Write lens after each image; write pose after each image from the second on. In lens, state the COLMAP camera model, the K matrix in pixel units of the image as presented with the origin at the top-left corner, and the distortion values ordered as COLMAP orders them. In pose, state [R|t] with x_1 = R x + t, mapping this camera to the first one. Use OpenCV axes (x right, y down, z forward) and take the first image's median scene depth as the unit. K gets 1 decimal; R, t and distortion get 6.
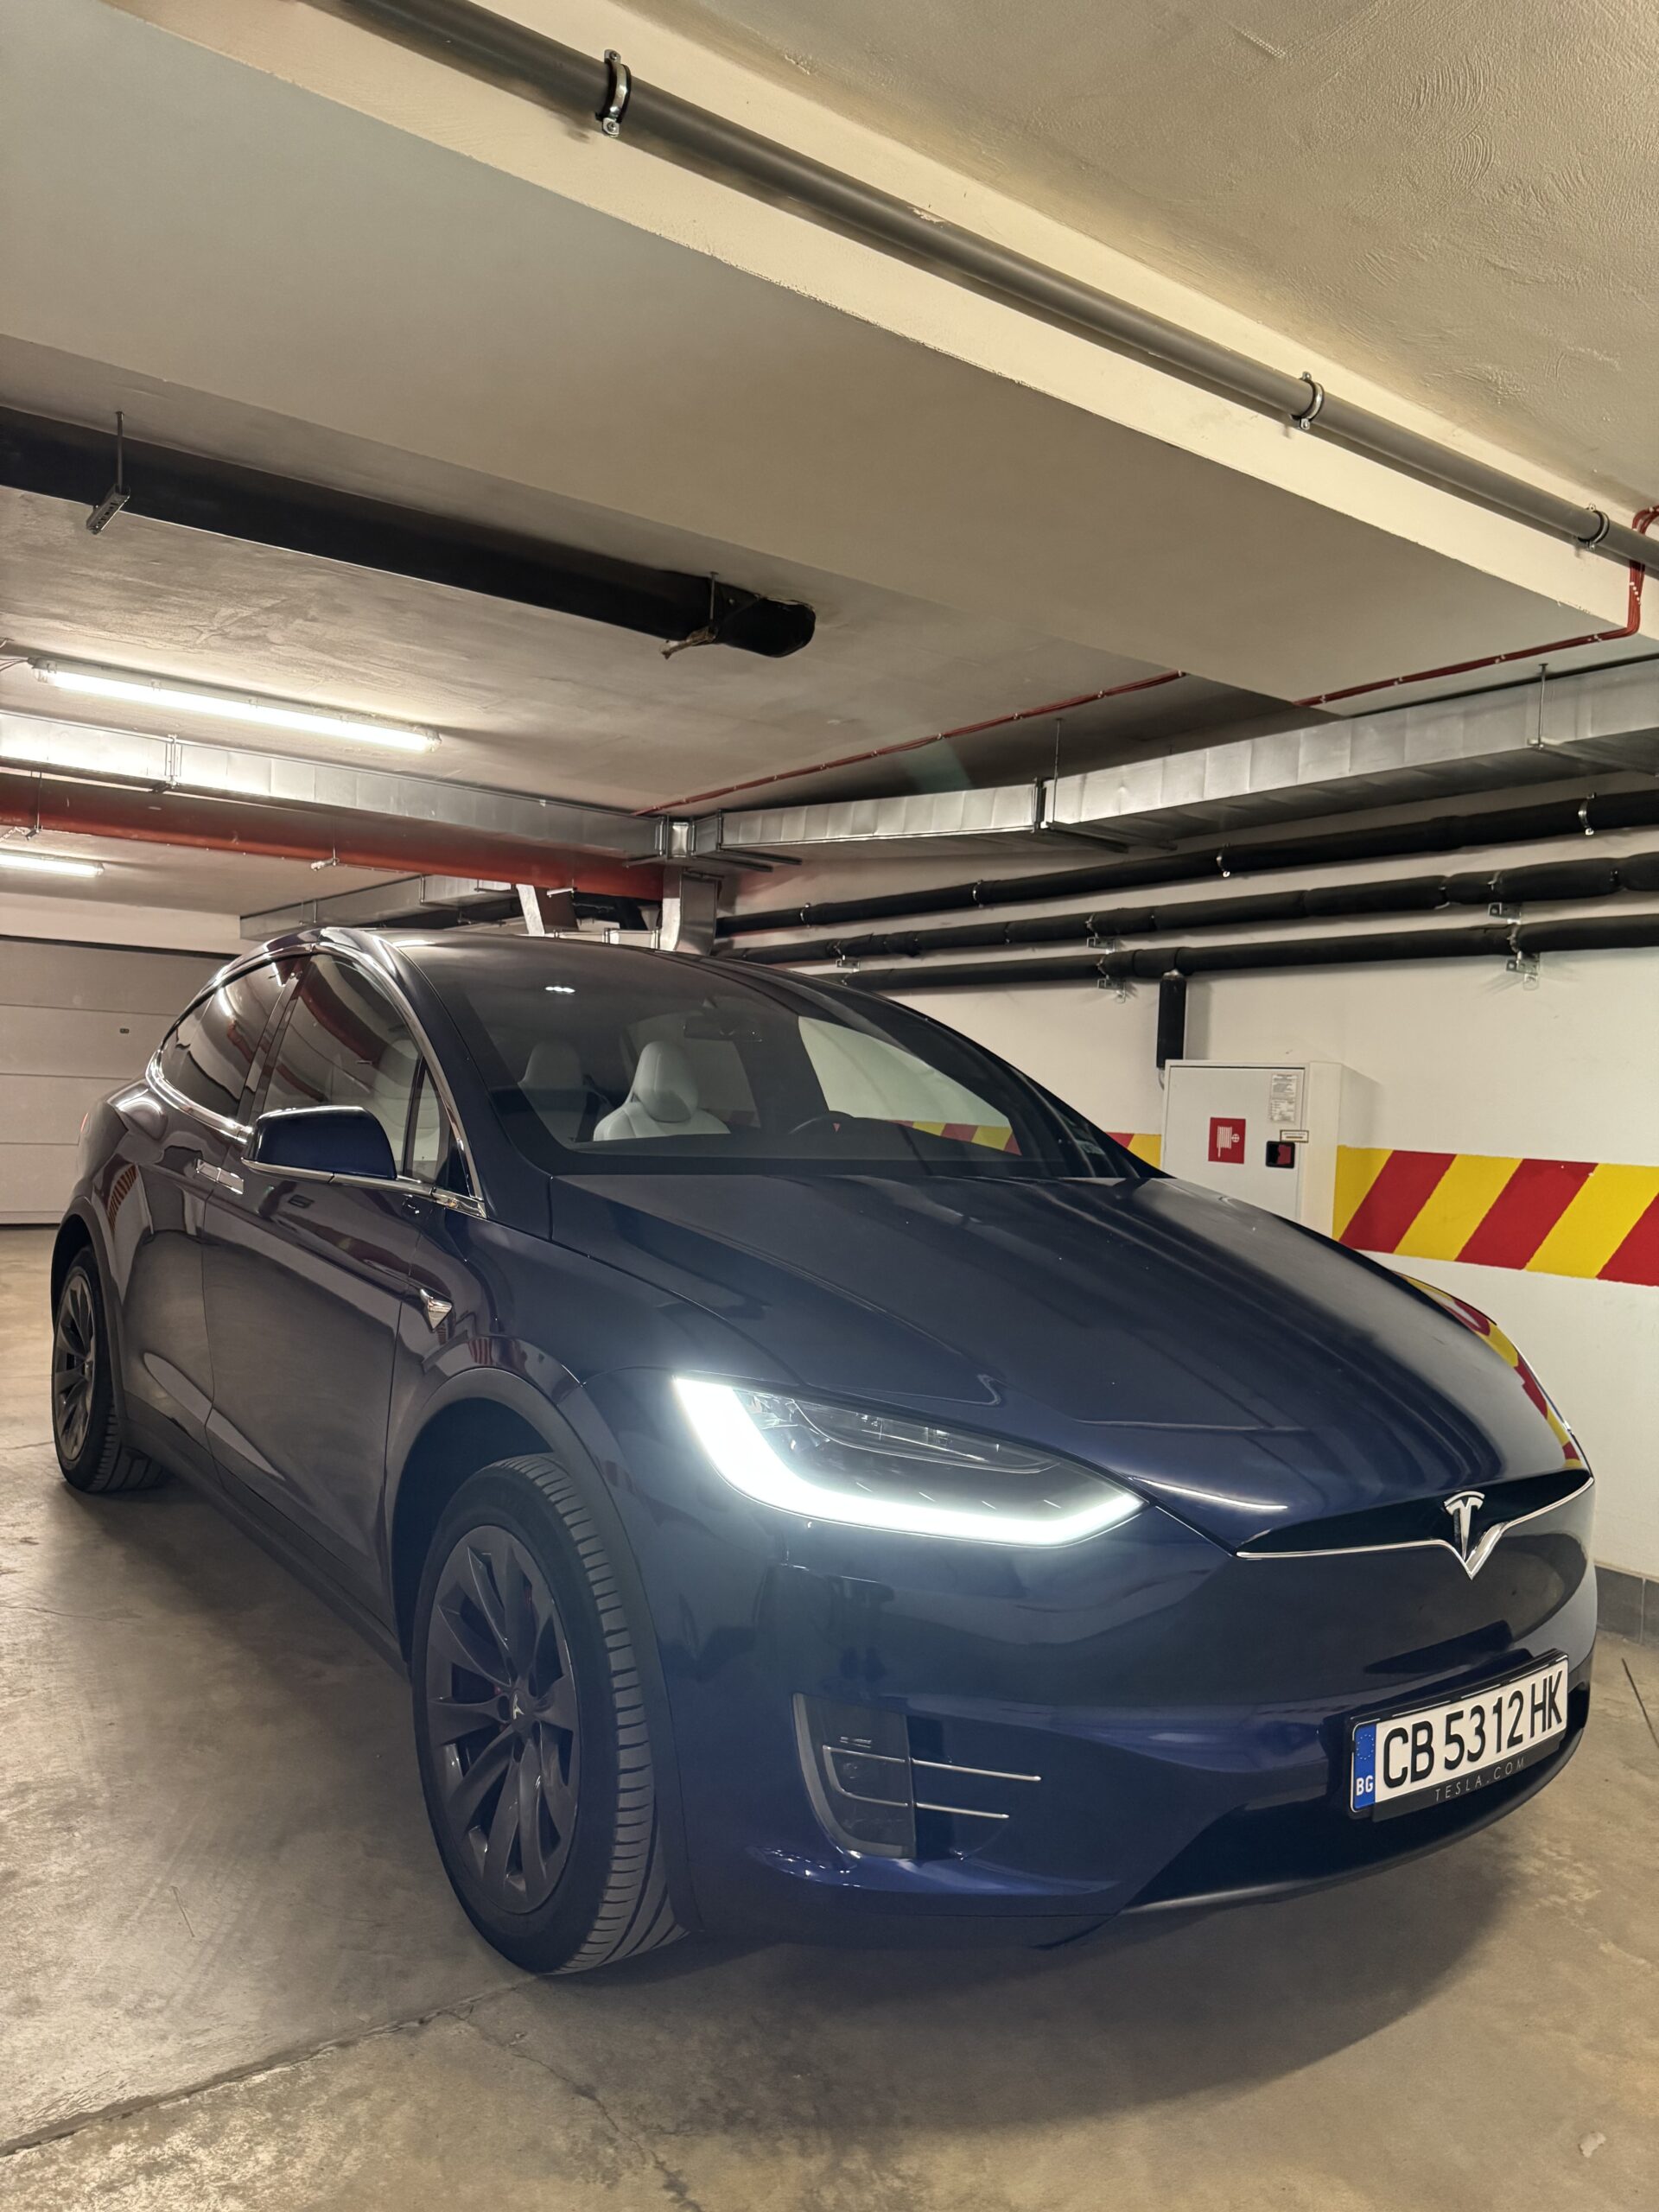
lens RADIAL K [[1576.5, 0, 832.0], [0, 1576.5, 1109.6], [0, 0, 1]] dist [0.030761, -0.033058]
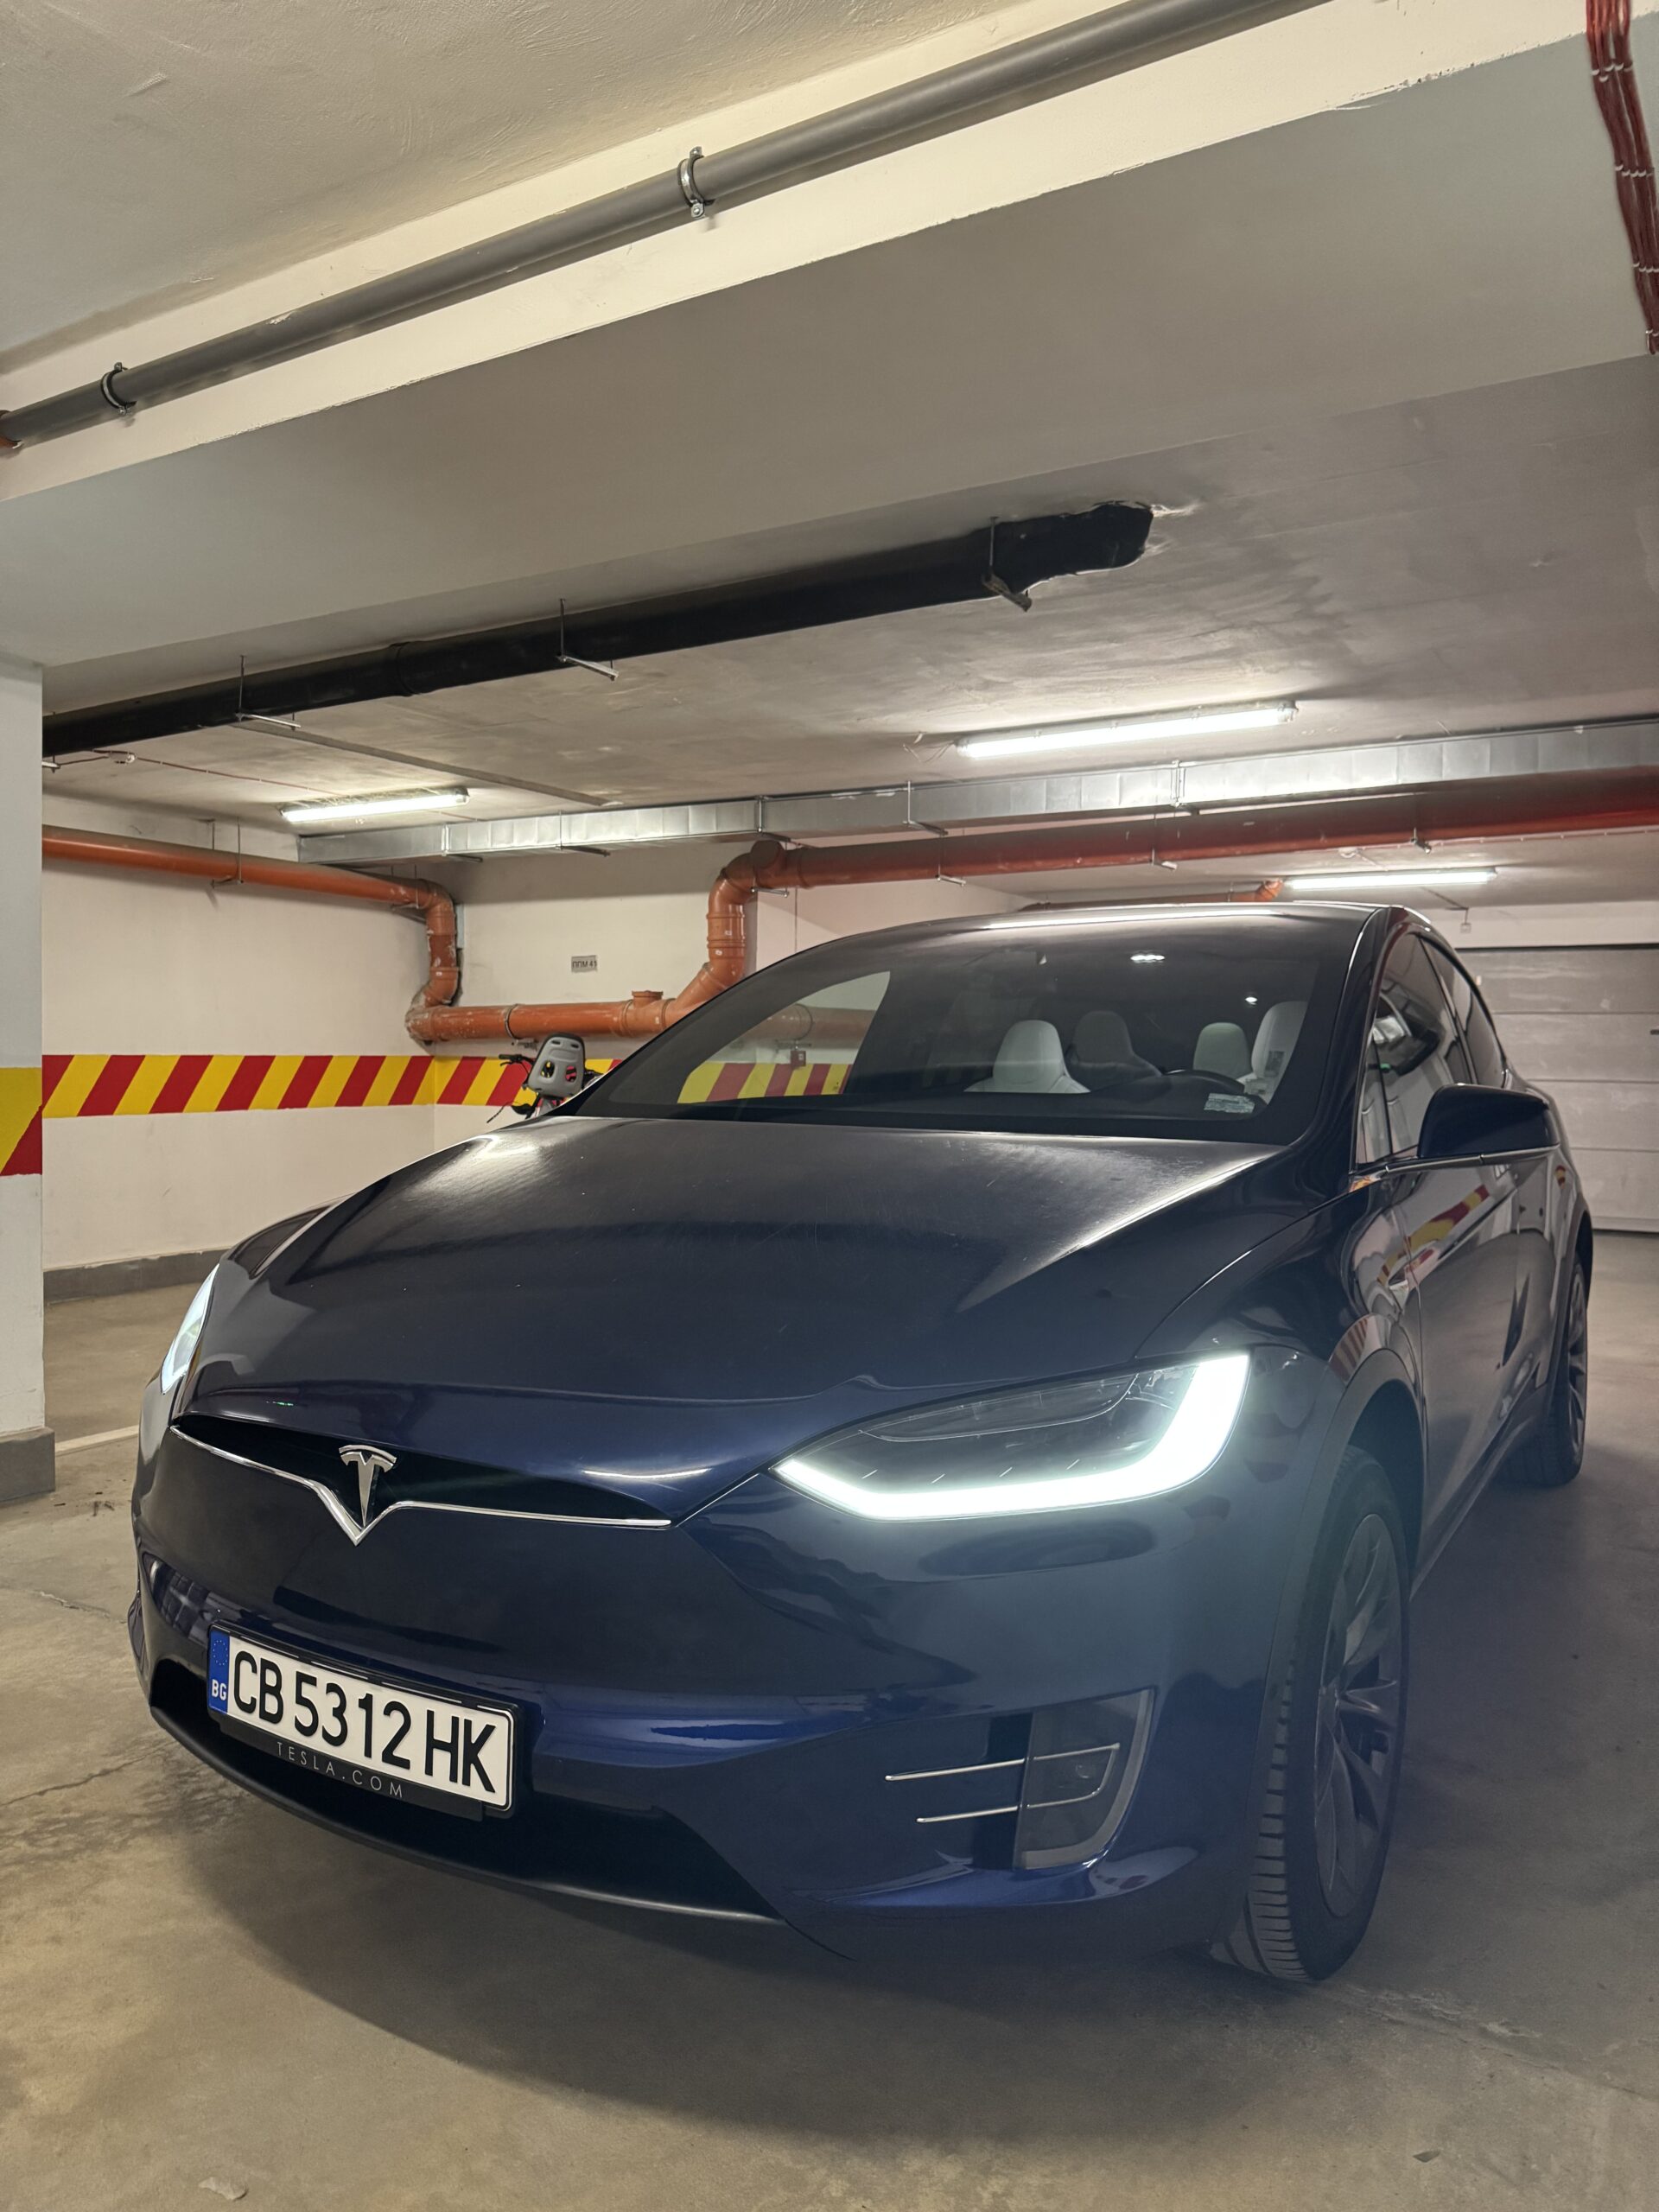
lens RADIAL K [[1577.1, 0, 819.7], [0, 1577.1, 1112.4], [0, 0, 1]] dist [0.028076, -0.030313]
pose [[0.375927, -0.011086, -0.926583, 1.074601], [-0.002476, 0.999913, -0.012968, 0.053283], [0.926646, 0.007170, 0.375867, 0.736681]]
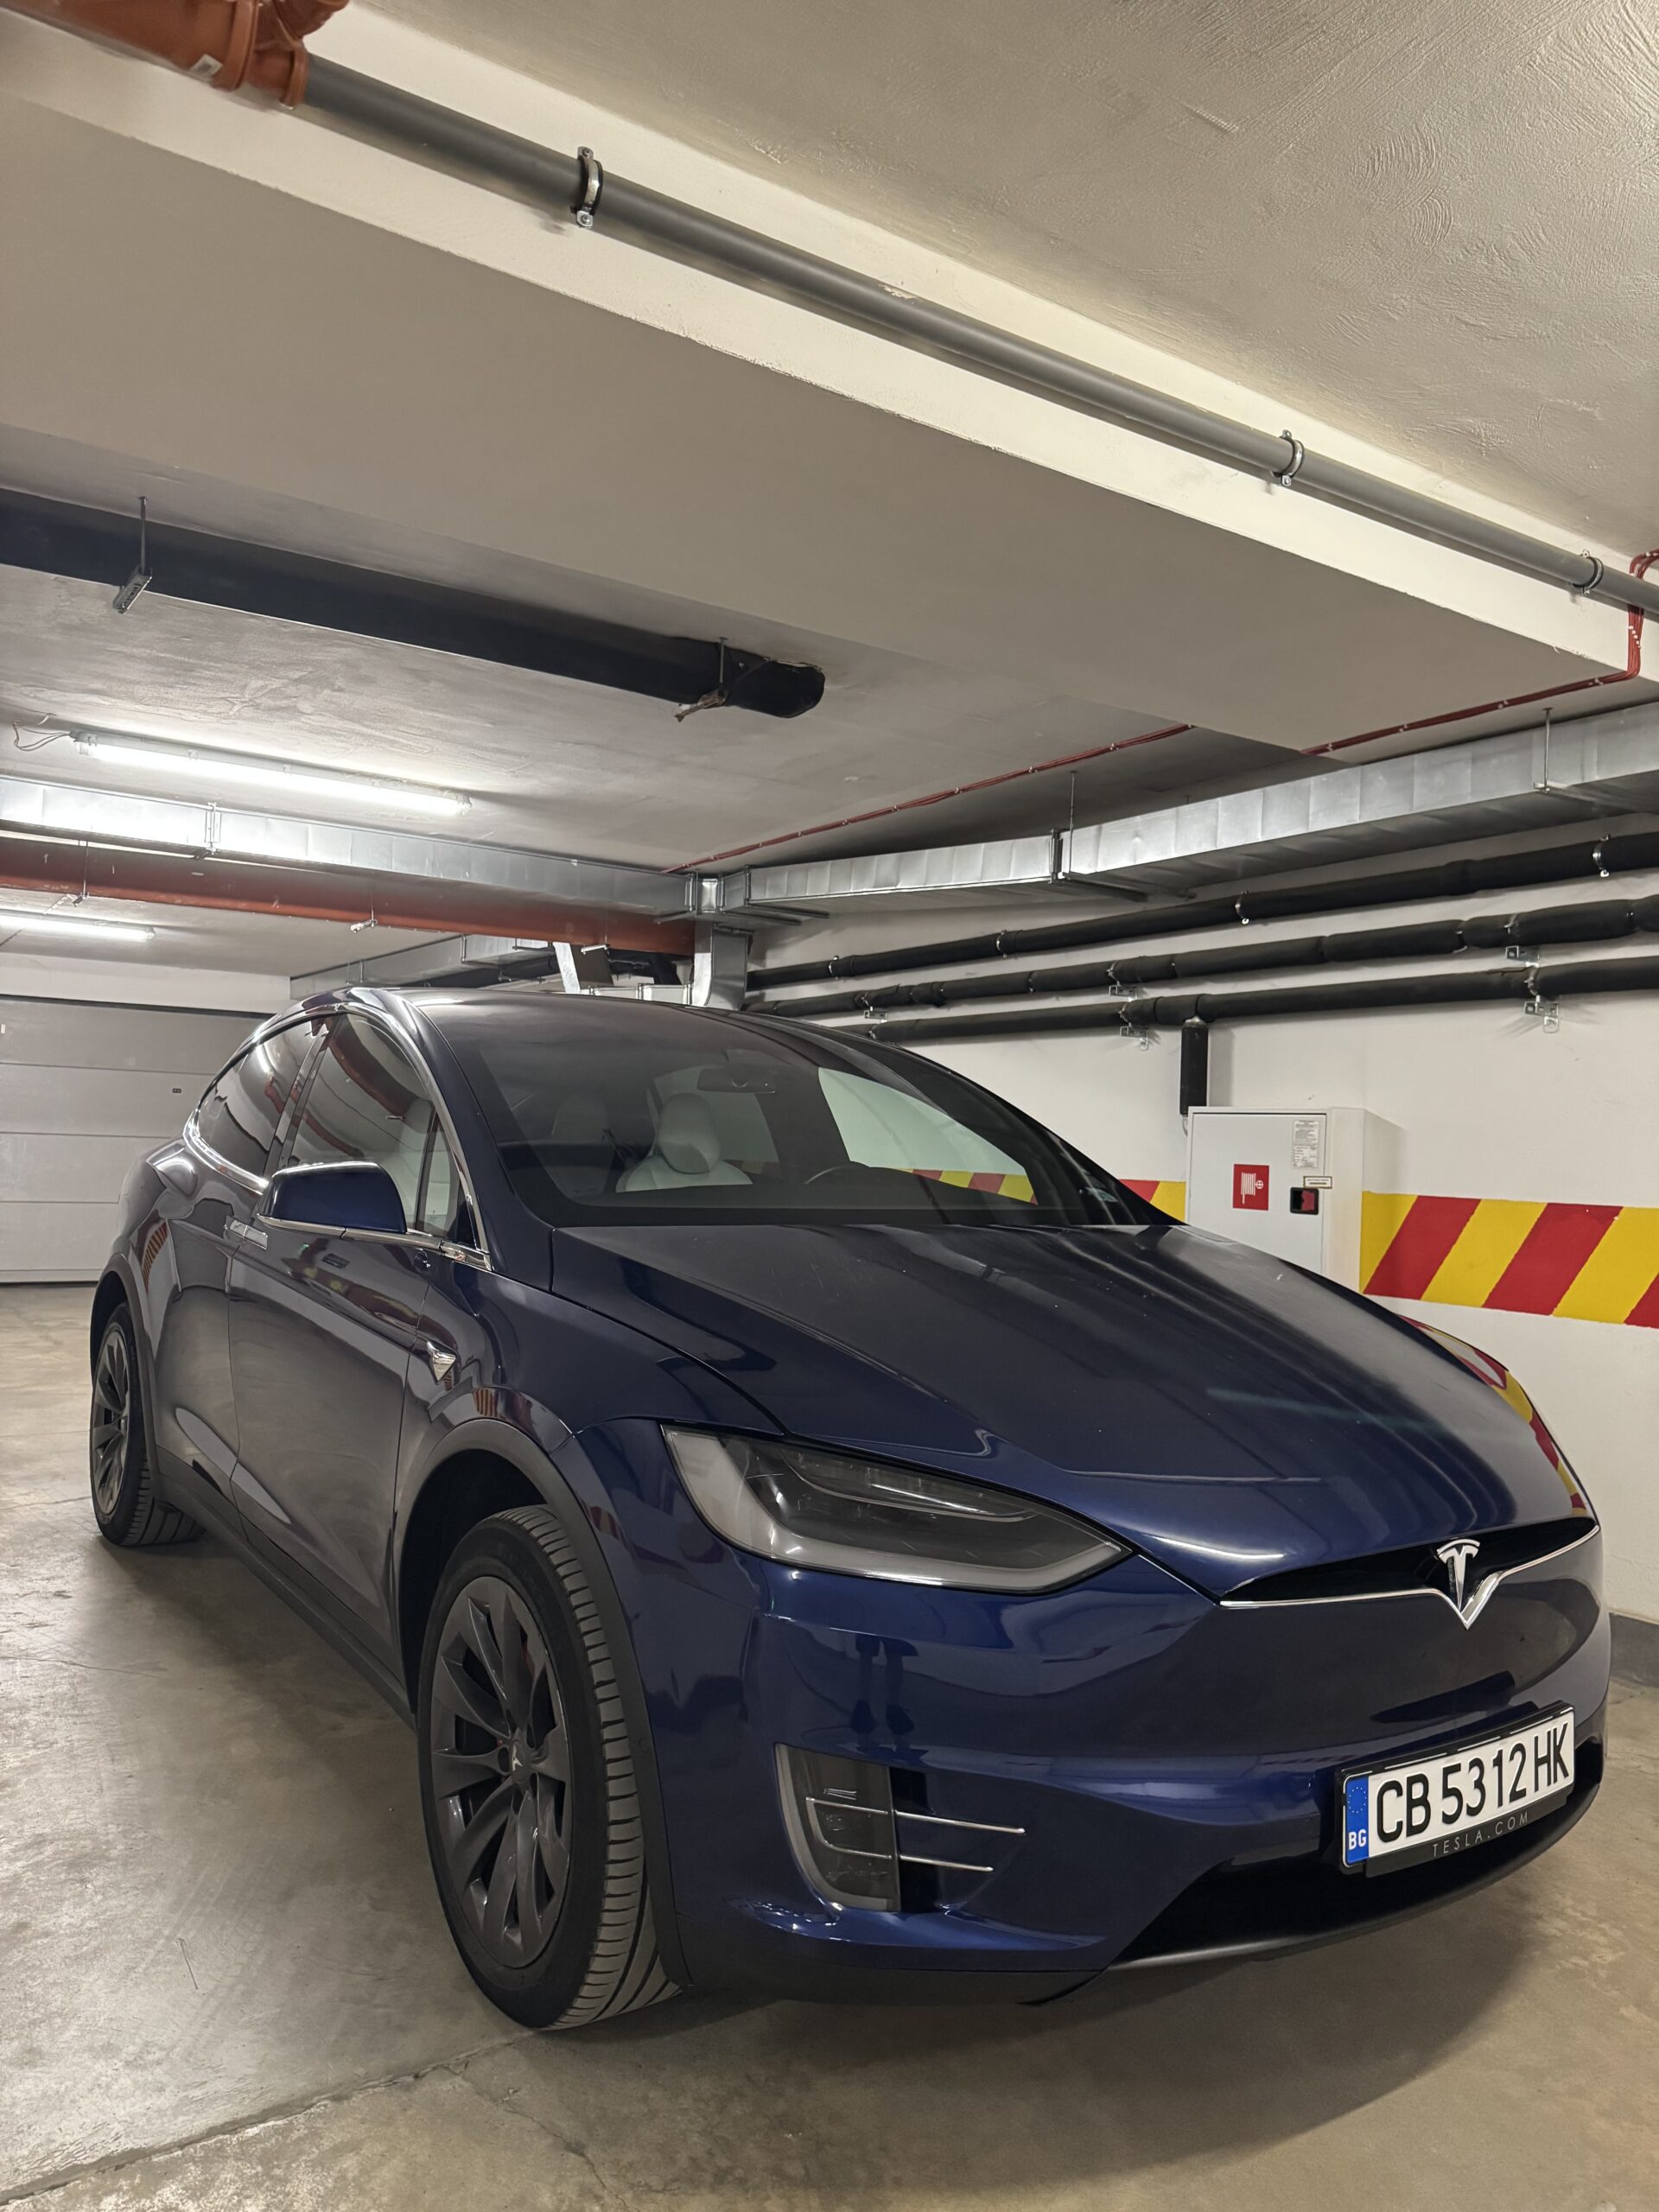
lens RADIAL K [[1574.6, 0, 829.5], [0, 1574.6, 1106.0], [0, 0, 1]] dist [0.027779, -0.027745]
pose [[0.999354, -0.011826, -0.033950, 0.035068], [0.010639, 0.999333, -0.034943, 0.000504], [0.034341, 0.034559, 0.998812, -0.009048]]
